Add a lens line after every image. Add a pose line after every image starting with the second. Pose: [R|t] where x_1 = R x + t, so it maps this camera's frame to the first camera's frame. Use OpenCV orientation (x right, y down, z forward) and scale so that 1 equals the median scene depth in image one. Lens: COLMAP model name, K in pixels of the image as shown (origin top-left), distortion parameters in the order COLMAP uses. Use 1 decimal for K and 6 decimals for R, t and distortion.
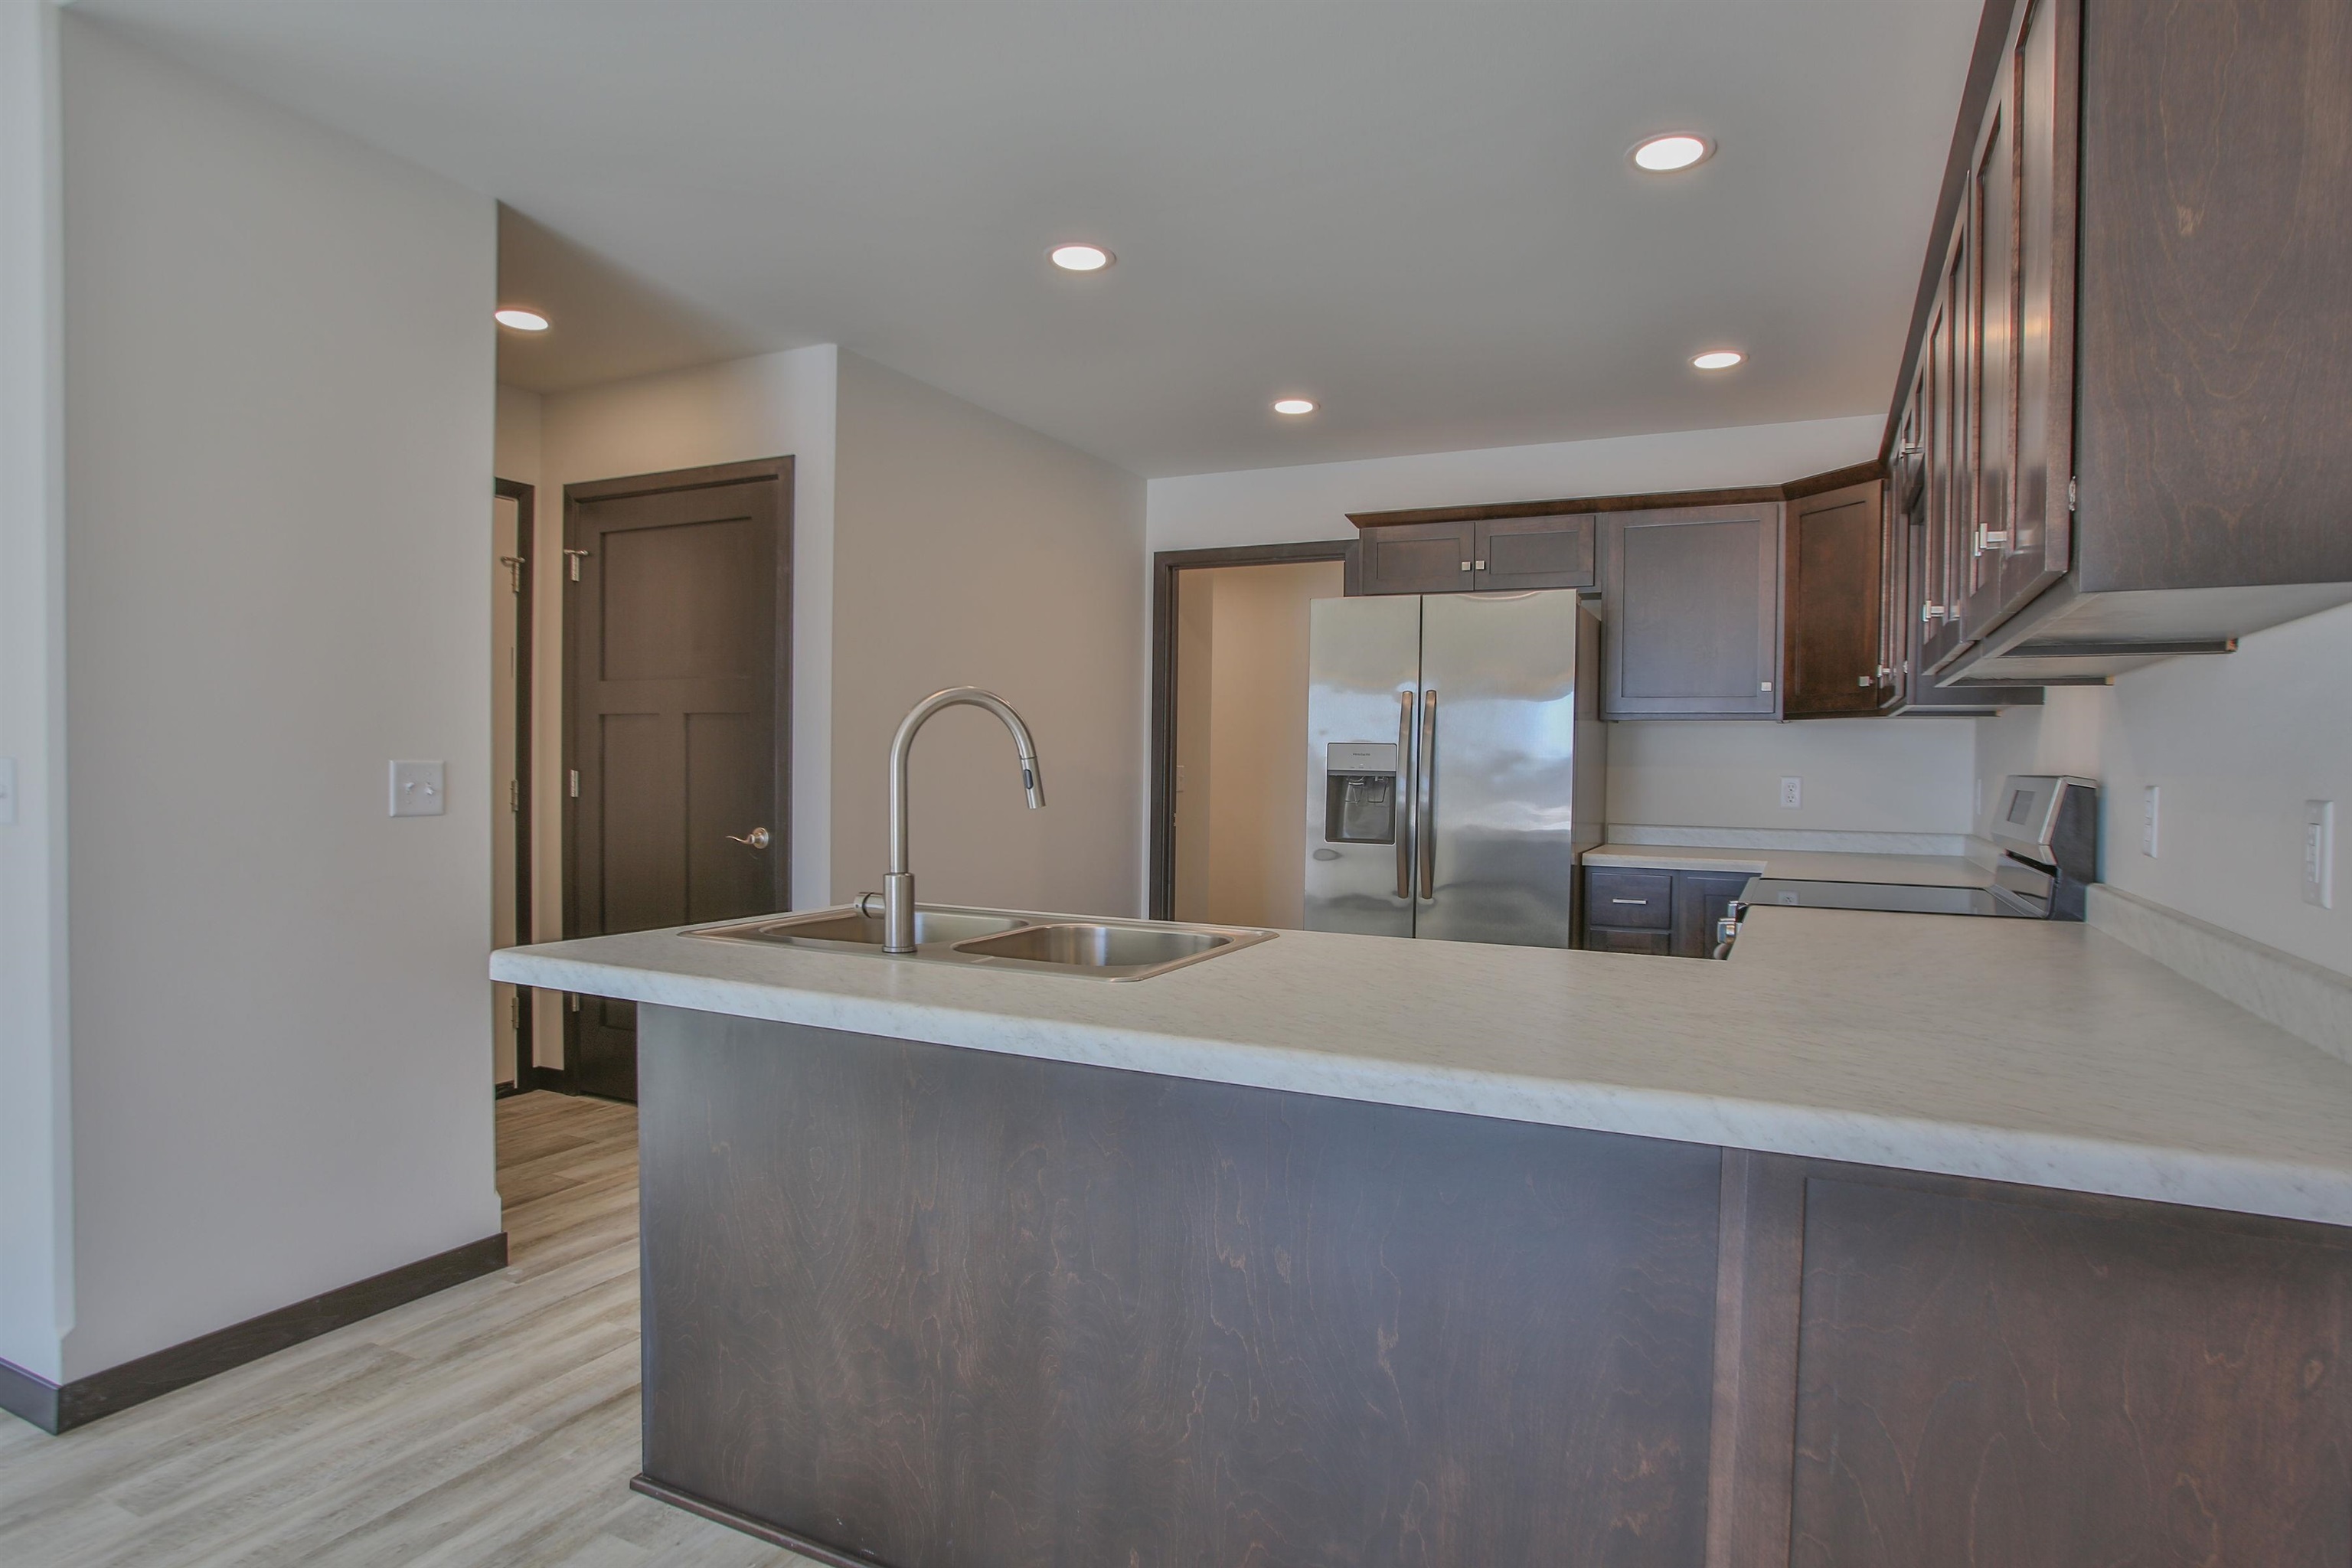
lens RADIAL K [[1290.8, 0, 1176.0], [0, 1290.8, 784.0], [0, 0, 1]] dist [-0.039503, 0.001347]
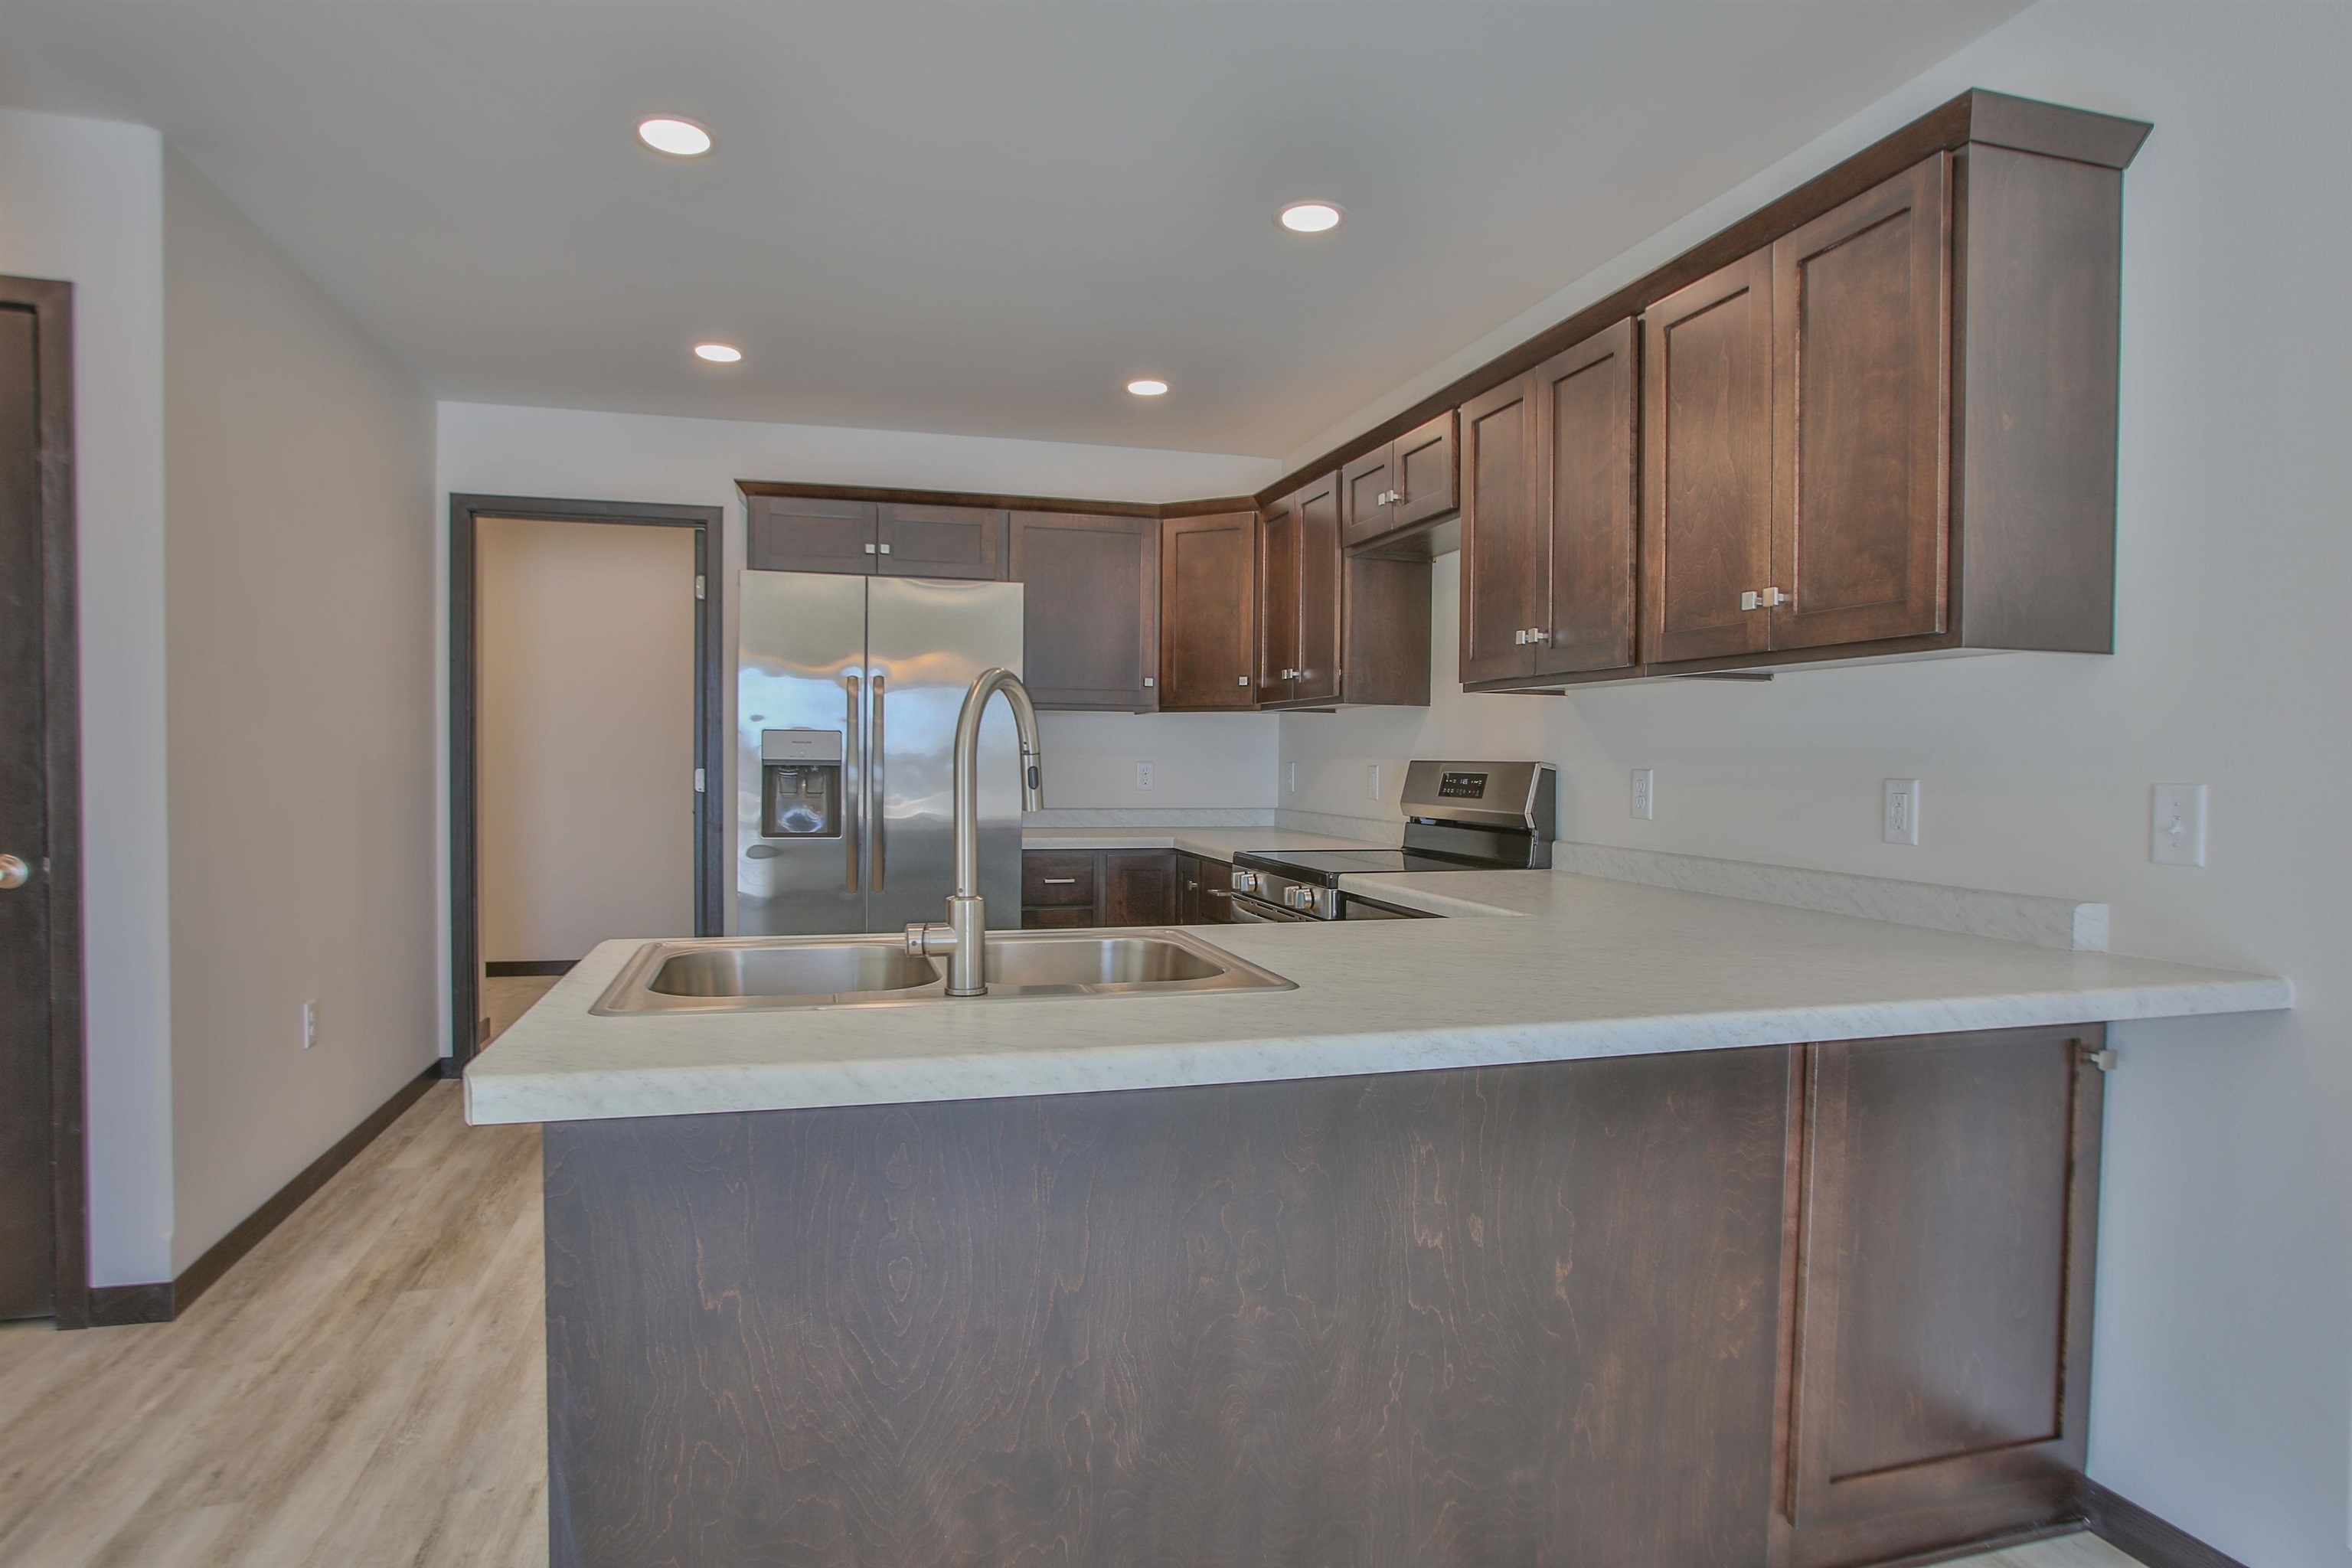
lens RADIAL K [[1287.9, 0, 1176.0], [0, 1287.9, 784.0], [0, 0, 1]] dist [-0.049096, 0.001126]
pose [[0.741702, -0.019837, 0.670436, -0.403160], [0.011683, 0.999793, 0.016658, -0.007550], [-0.670628, -0.004522, 0.741780, 0.194391]]
